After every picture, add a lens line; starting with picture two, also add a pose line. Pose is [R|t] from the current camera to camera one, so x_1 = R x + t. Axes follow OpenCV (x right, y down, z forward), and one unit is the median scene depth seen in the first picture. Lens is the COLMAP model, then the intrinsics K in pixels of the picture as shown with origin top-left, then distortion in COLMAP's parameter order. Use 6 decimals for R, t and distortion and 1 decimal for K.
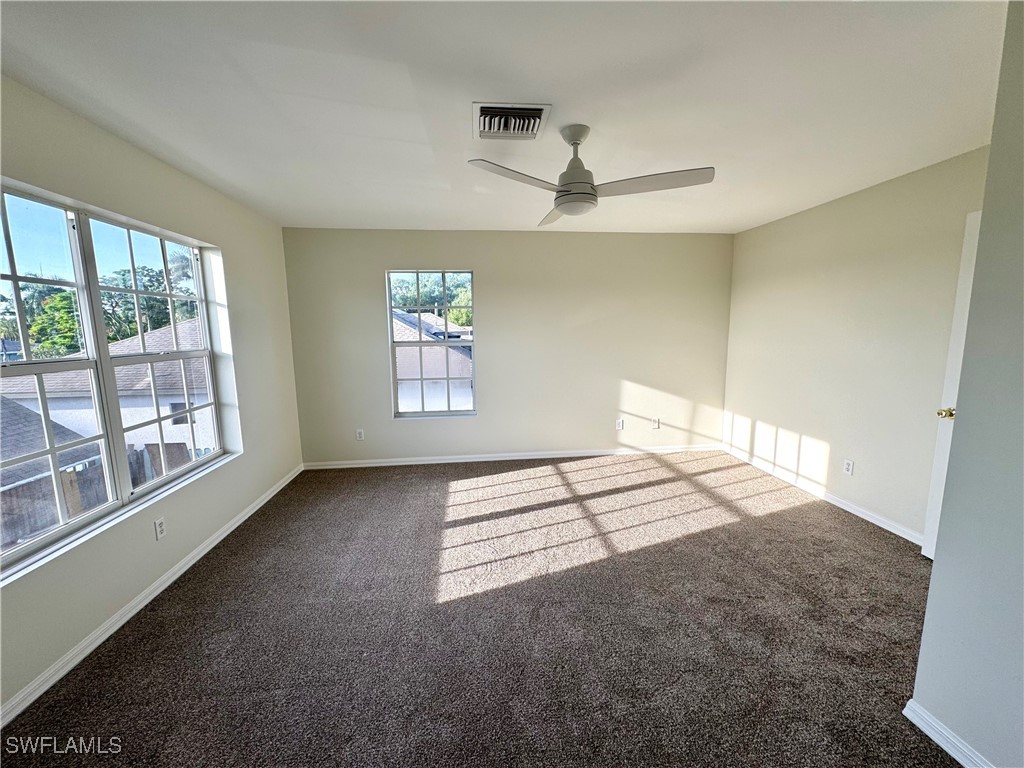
lens RADIAL K [[406.5, 0, 512.0], [0, 406.5, 384.0], [0, 0, 1]] dist [-0.000813, -0.000268]
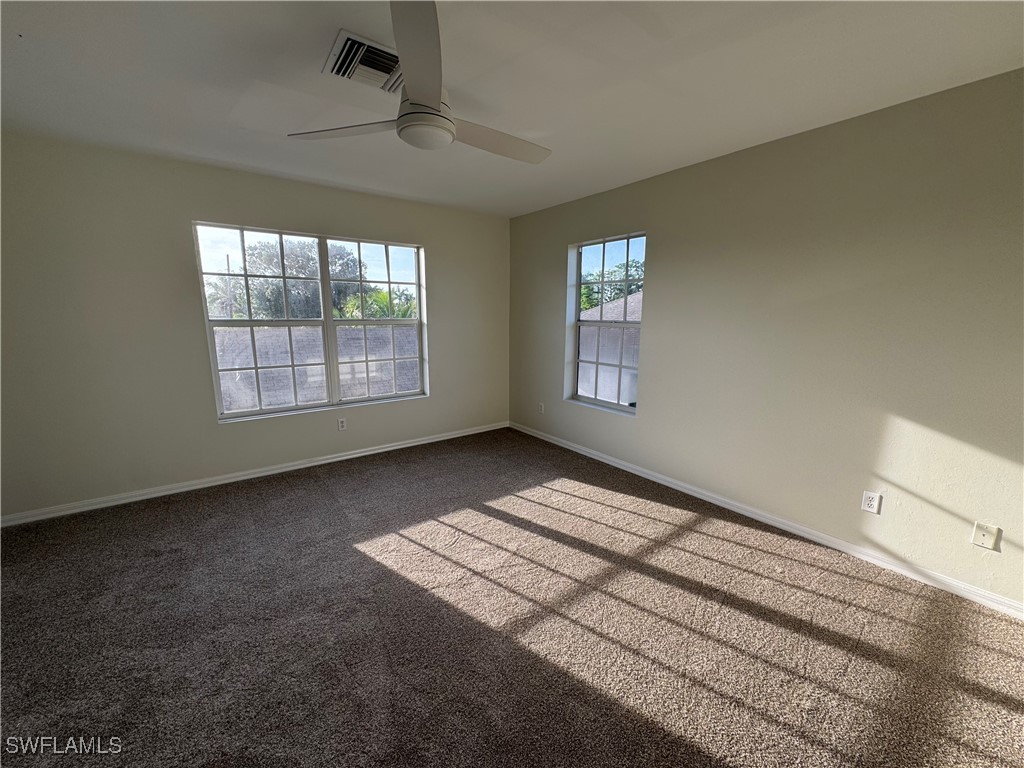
lens RADIAL K [[406.5, 0, 512.0], [0, 406.5, 384.0], [0, 0, 1]] dist [-0.000813, -0.000268]
pose [[0.508752, 0.163621, -0.845221, 0.549734], [-0.126400, 0.985330, 0.114662, -0.055730], [0.851583, 0.048501, 0.521971, 0.449189]]
